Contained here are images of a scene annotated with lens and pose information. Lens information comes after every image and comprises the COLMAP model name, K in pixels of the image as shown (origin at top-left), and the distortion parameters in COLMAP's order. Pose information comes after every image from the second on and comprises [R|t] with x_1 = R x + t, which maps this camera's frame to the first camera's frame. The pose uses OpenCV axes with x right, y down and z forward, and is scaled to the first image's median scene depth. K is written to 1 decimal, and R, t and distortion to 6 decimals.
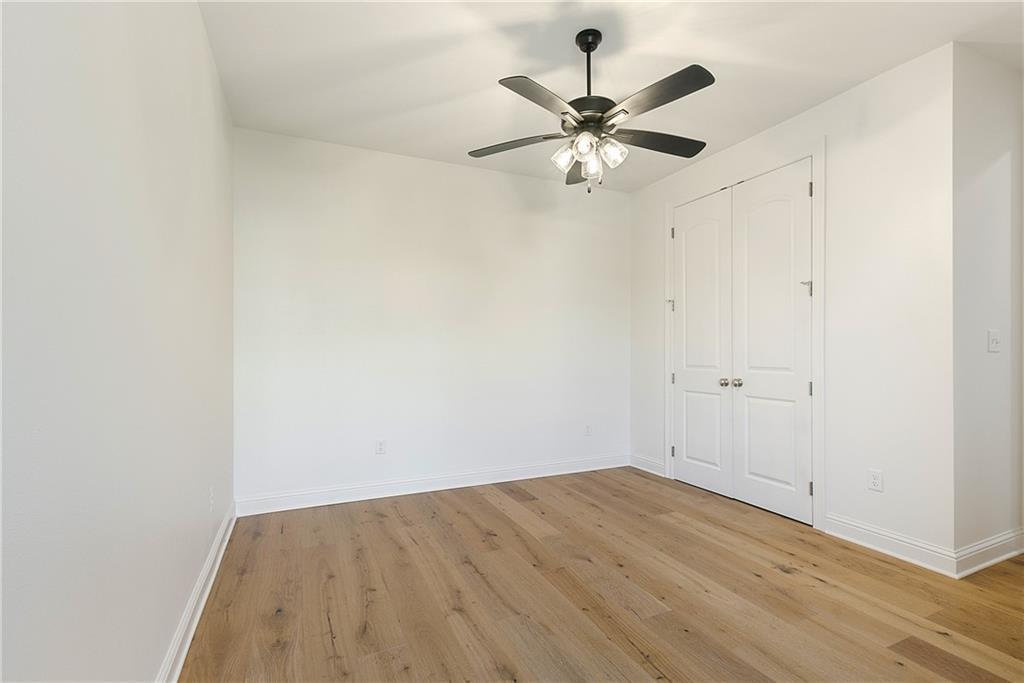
lens RADIAL K [[471.7, 0, 512.8], [0, 471.7, 345.6], [0, 0, 1]] dist [0.000559, 0.000517]
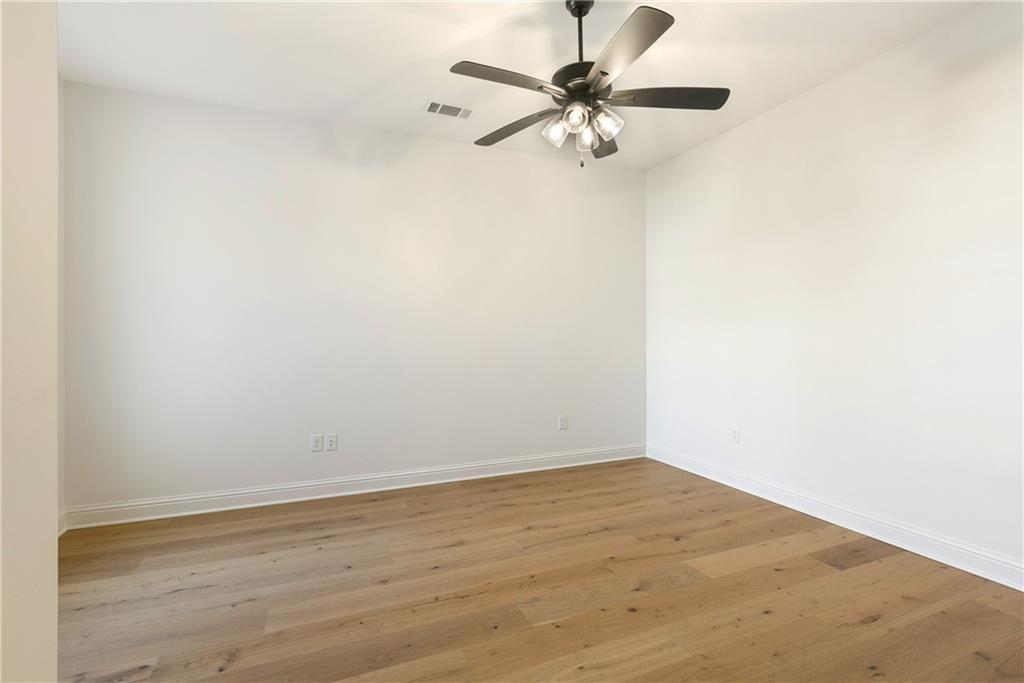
lens RADIAL K [[471.7, 0, 510.7], [0, 471.7, 337.1], [0, 0, 1]] dist [0.000559, 0.000517]
pose [[-0.049641, 0.002373, -0.998764, 0.933822], [0.012928, 0.999915, 0.001733, 0.001417], [0.998683, -0.012826, -0.049667, 0.758705]]
